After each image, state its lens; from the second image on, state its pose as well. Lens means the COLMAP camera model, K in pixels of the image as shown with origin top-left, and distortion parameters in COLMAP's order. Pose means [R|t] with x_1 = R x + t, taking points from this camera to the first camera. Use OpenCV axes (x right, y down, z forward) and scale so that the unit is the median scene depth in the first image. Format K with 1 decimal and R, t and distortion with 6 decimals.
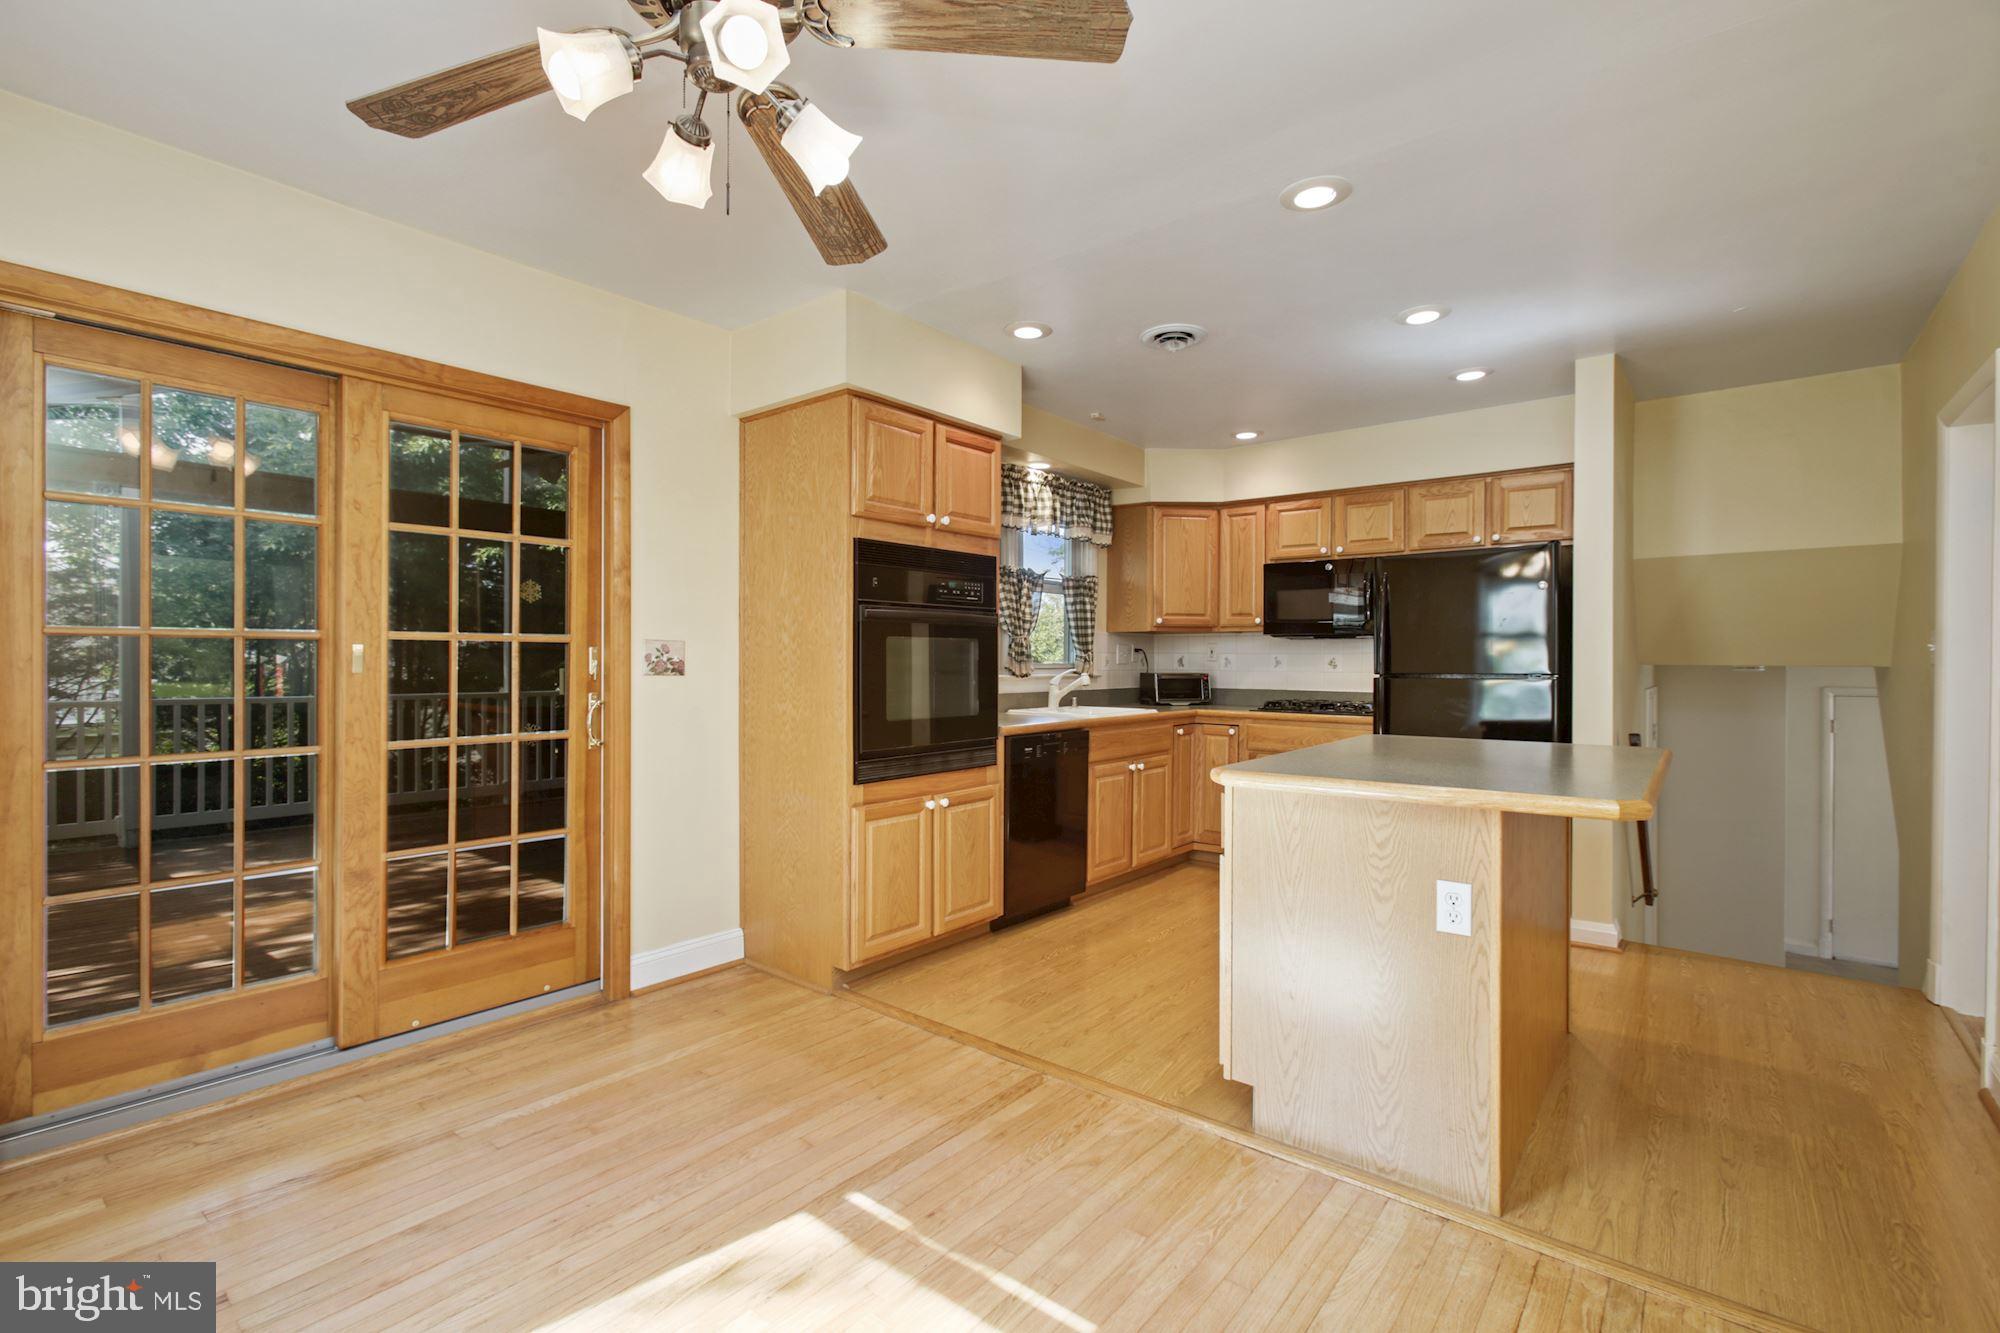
lens RADIAL K [[895.4, 0, 979.4], [0, 895.4, 664.0], [0, 0, 1]] dist [-0.021609, 0.007396]
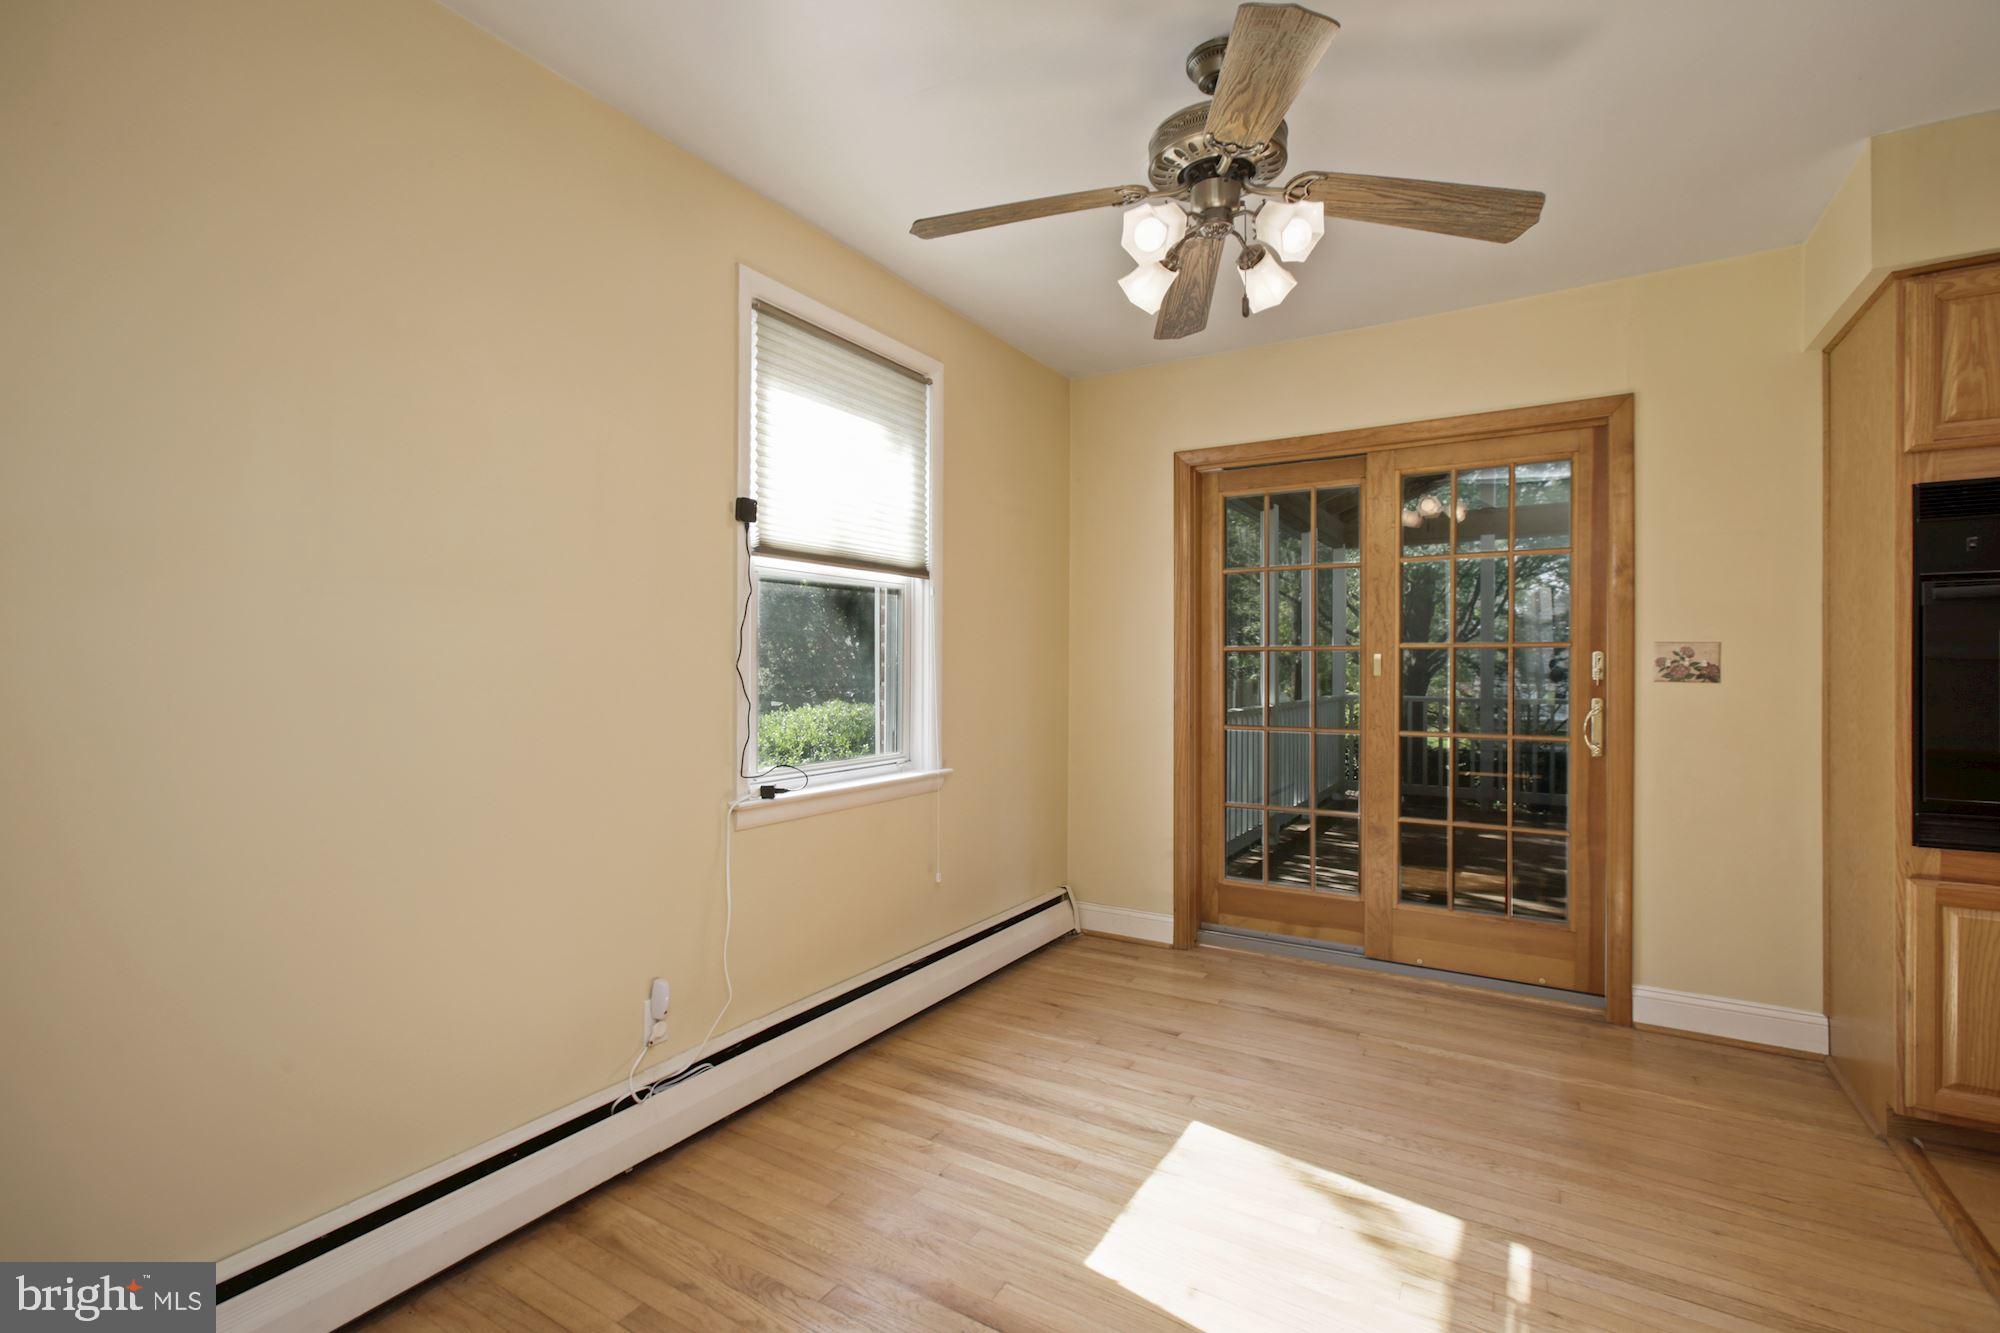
lens RADIAL K [[895.4, 0, 994.7], [0, 895.4, 667.3], [0, 0, 1]] dist [-0.021609, 0.007396]
pose [[0.128514, -0.001968, -0.991706, 0.407574], [-0.003472, 0.999991, -0.002434, 0.002260], [0.991702, 0.003756, 0.128506, 0.203172]]
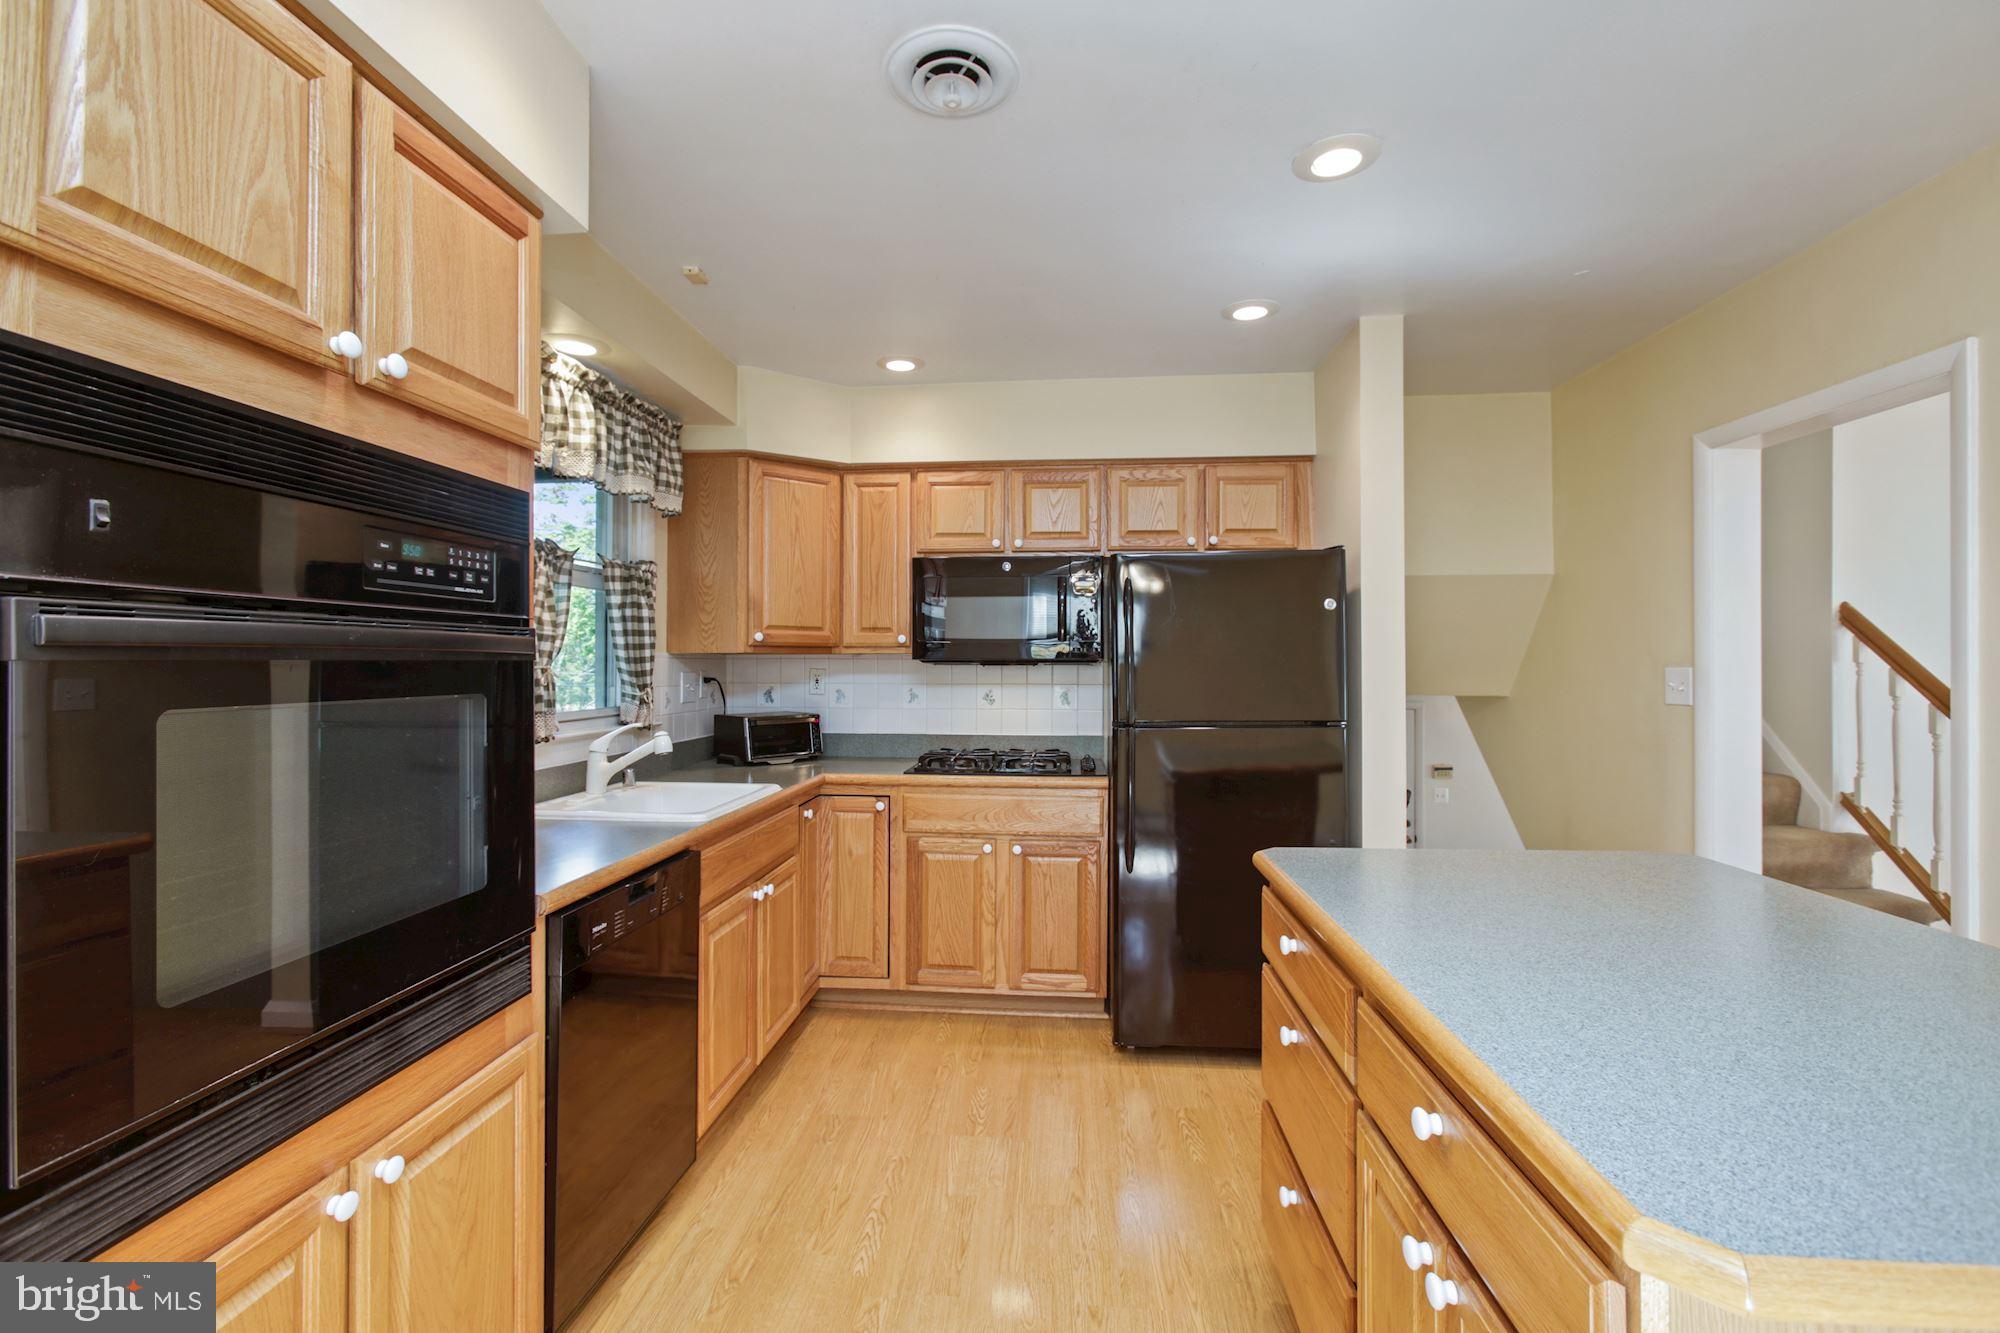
lens RADIAL K [[895.4, 0, 984.1], [0, 895.4, 661.2], [0, 0, 1]] dist [-0.021609, 0.007396]
pose [[0.825913, -0.002441, 0.563792, -0.043427], [0.007189, 0.999955, -0.006203, -0.041258], [-0.563751, 0.009176, 0.825894, 0.596542]]
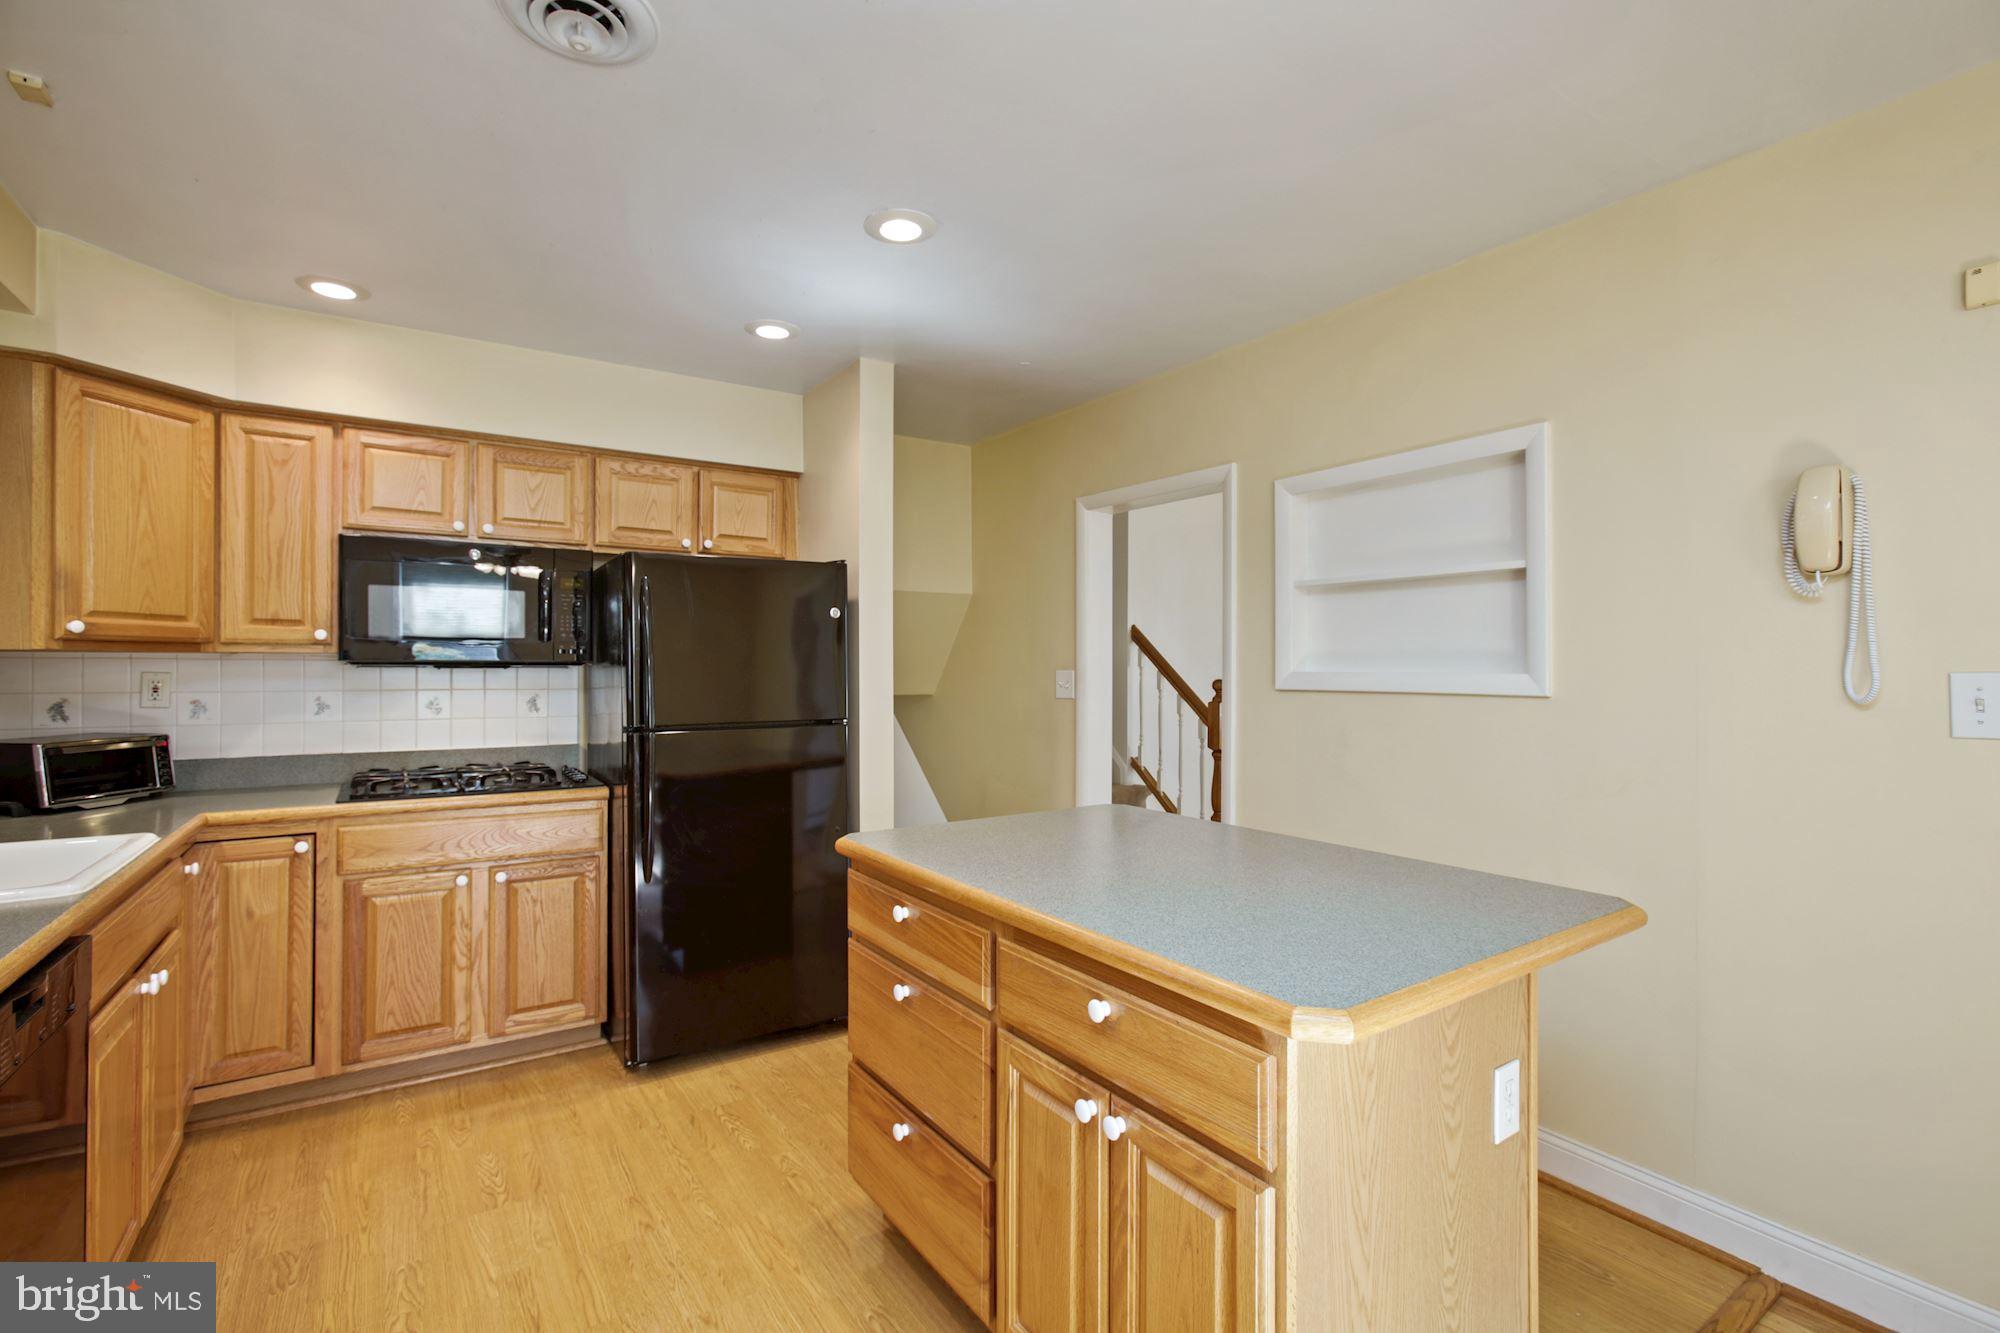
lens RADIAL K [[895.4, 0, 995.1], [0, 895.4, 669.3], [0, 0, 1]] dist [-0.021609, 0.007396]
pose [[0.281879, -0.005539, 0.959434, -0.146474], [0.006065, 0.999974, 0.003991, -0.041970], [-0.959431, 0.004695, 0.281905, 0.686514]]
